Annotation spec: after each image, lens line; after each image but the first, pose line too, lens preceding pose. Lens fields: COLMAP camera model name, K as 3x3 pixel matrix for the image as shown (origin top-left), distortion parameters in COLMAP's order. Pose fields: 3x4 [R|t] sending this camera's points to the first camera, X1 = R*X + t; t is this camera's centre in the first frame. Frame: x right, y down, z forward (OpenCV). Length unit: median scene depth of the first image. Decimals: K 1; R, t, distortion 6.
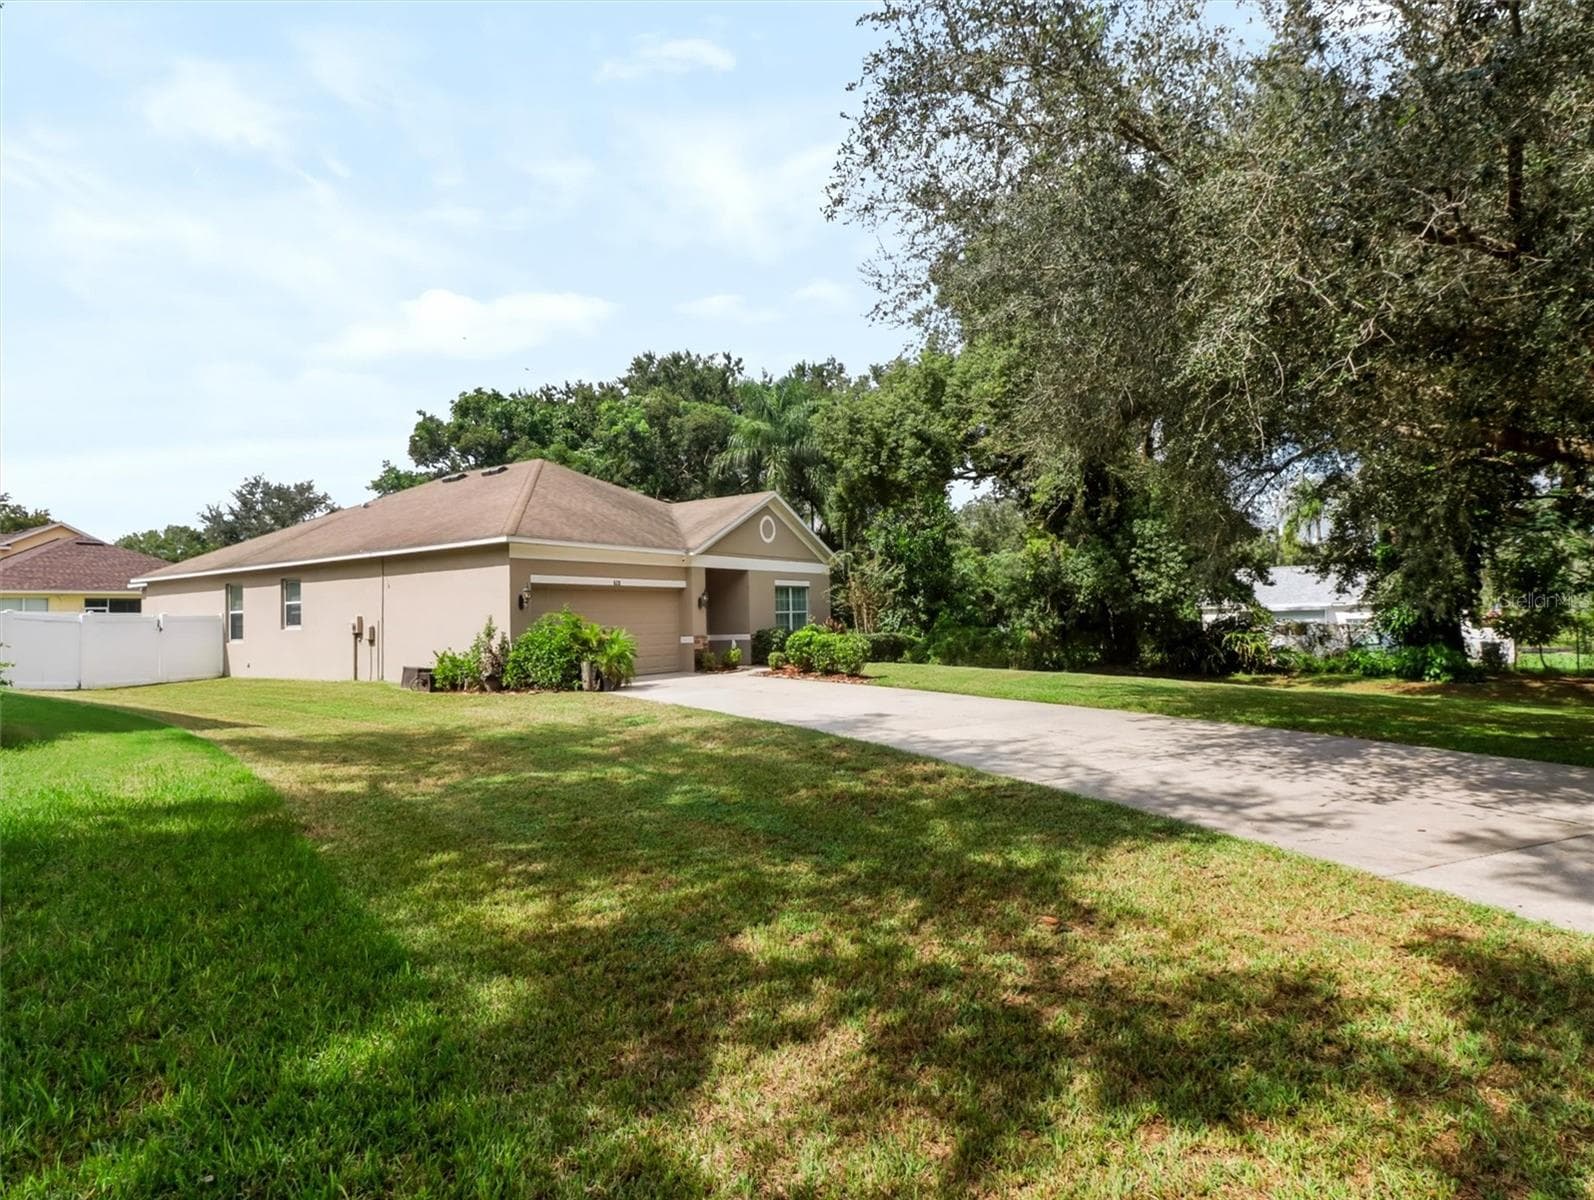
lens RADIAL K [[815.1, 0, 797.0], [0, 815.1, 600.0], [0, 0, 1]] dist [0.003443, 0.000339]
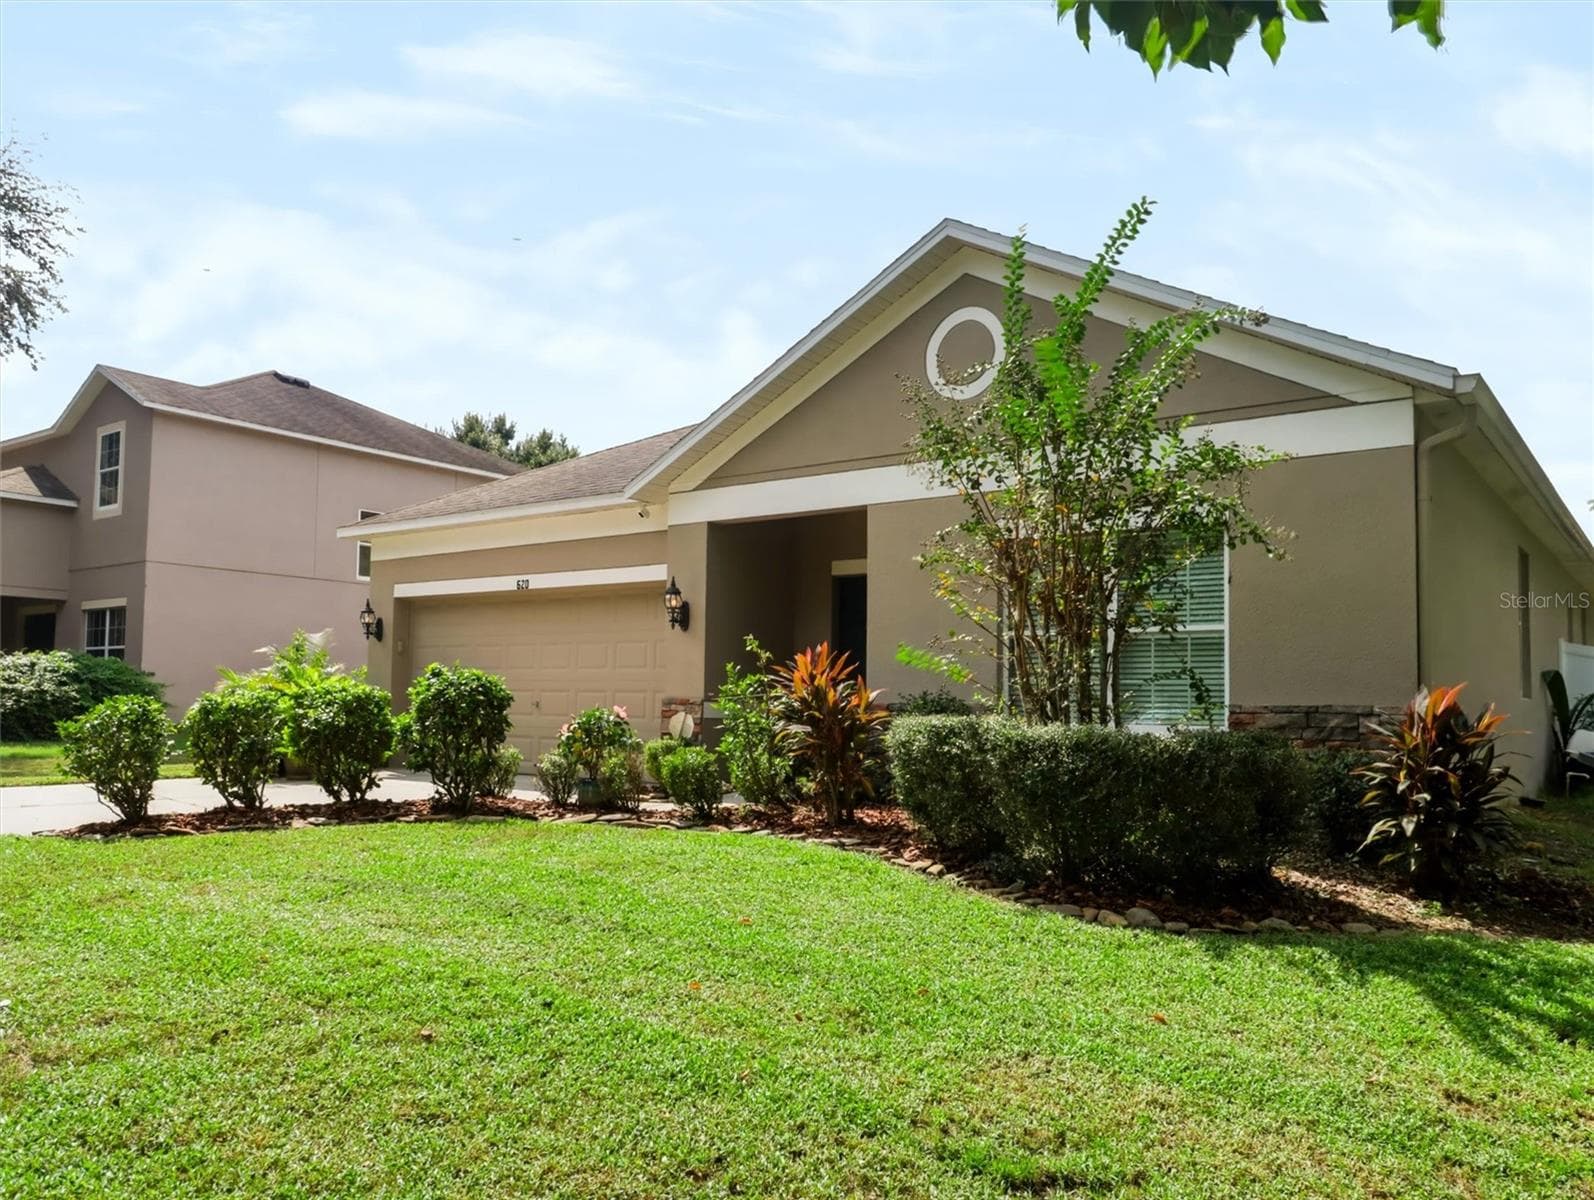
lens RADIAL K [[1204.6, 0, 805.9], [0, 1204.6, 637.8], [0, 0, 1]] dist [-0.009272, -0.000063]
pose [[-0.065591, -0.037125, -0.997156, 0.442761], [0.007219, 0.999264, -0.037679, 0.035937], [0.997821, -0.009670, -0.065274, 1.075546]]
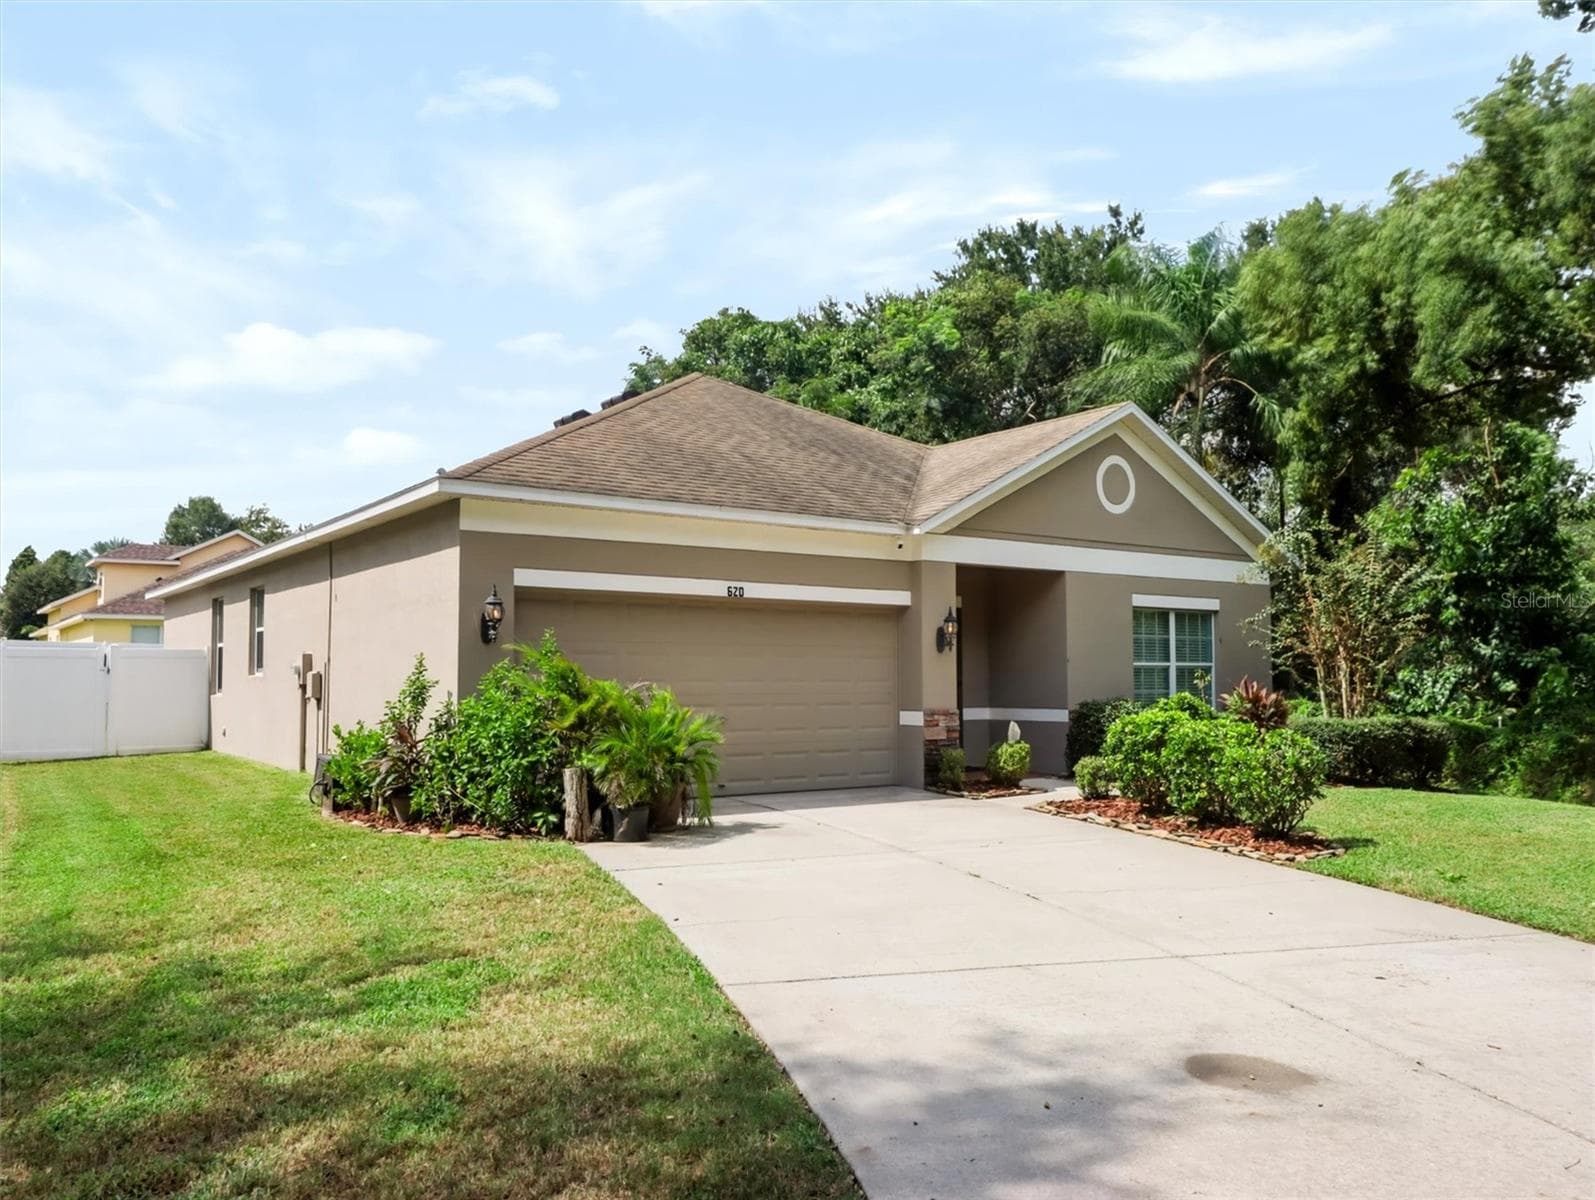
lens RADIAL K [[1205.4, 0, 806.4], [0, 1205.4, 637.8], [0, 0, 1]] dist [-0.009272, -0.000063]
pose [[0.930737, 0.013612, -0.365435, 0.057794], [-0.015468, 0.999878, -0.002150, 0.005256], [0.365361, 0.007654, 0.930835, 0.331021]]
